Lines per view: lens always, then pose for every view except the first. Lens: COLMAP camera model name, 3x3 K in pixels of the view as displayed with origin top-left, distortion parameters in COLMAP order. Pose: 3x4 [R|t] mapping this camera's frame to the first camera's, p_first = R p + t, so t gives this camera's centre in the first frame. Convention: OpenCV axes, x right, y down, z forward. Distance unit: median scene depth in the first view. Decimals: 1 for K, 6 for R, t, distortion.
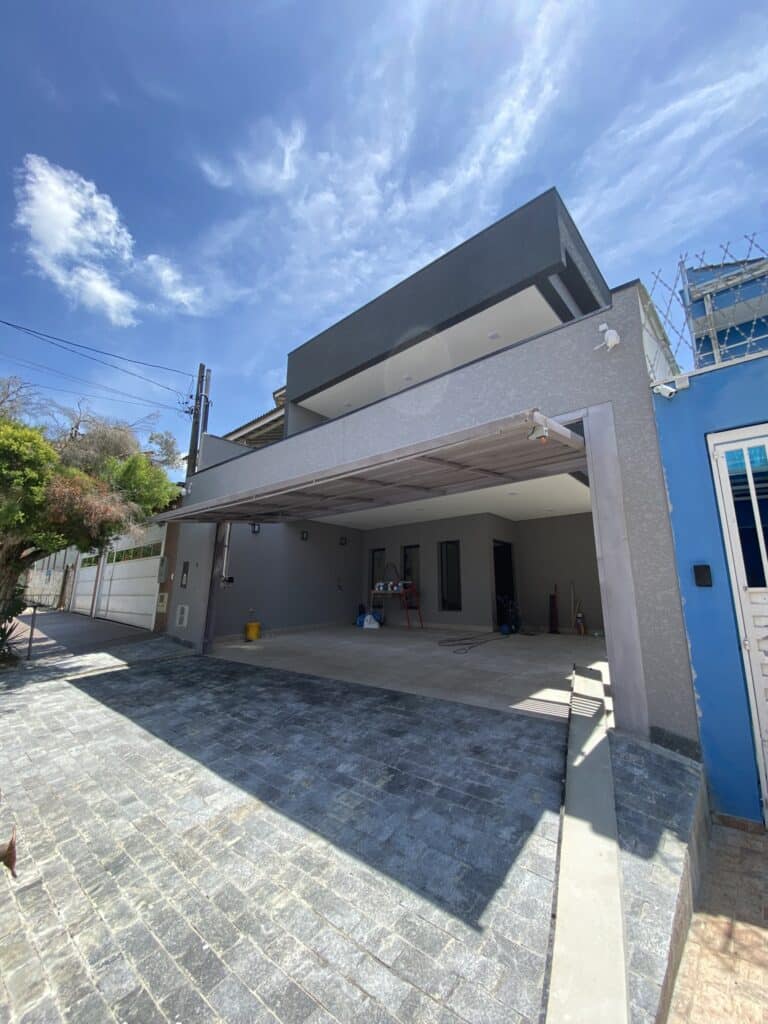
lens RADIAL K [[419.2, 0, 380.4], [0, 419.2, 508.4], [0, 0, 1]] dist [-0.004400, -0.001077]
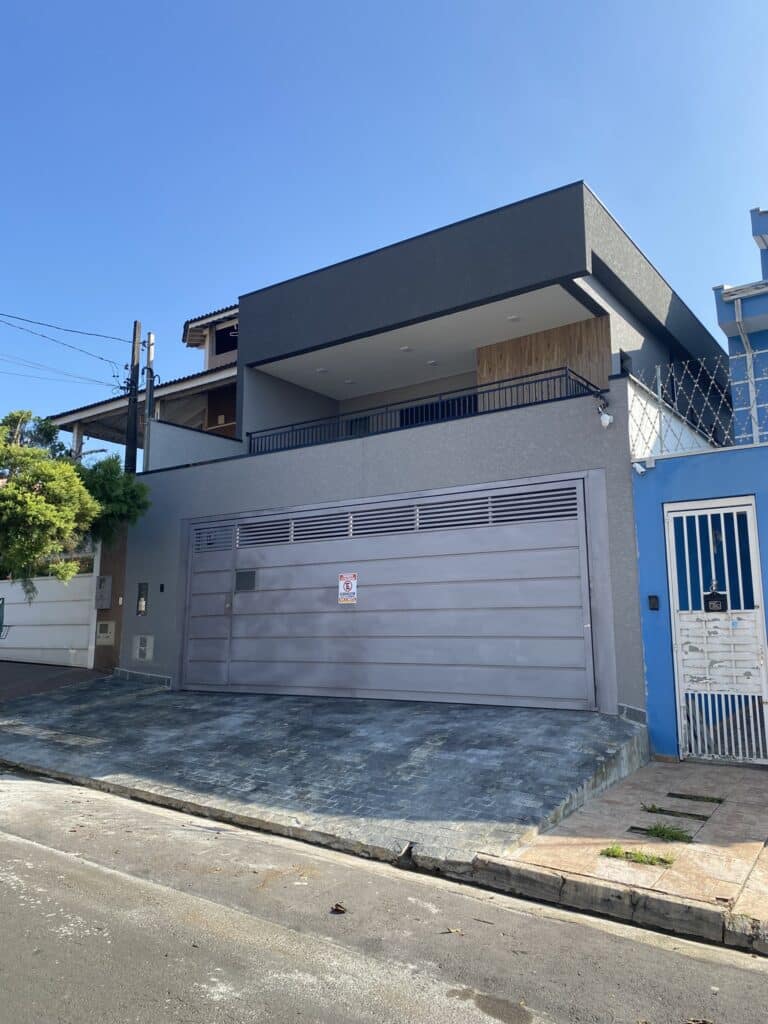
lens RADIAL K [[769.1, 0, 385.0], [0, 769.1, 511.4], [0, 0, 1]] dist [0.016161, 0.001196]
pose [[0.993548, 0.000019, 0.113415, -0.382243], [-0.007334, 0.997918, 0.064080, -0.261864], [-0.113178, -0.064499, 0.991479, -1.253878]]
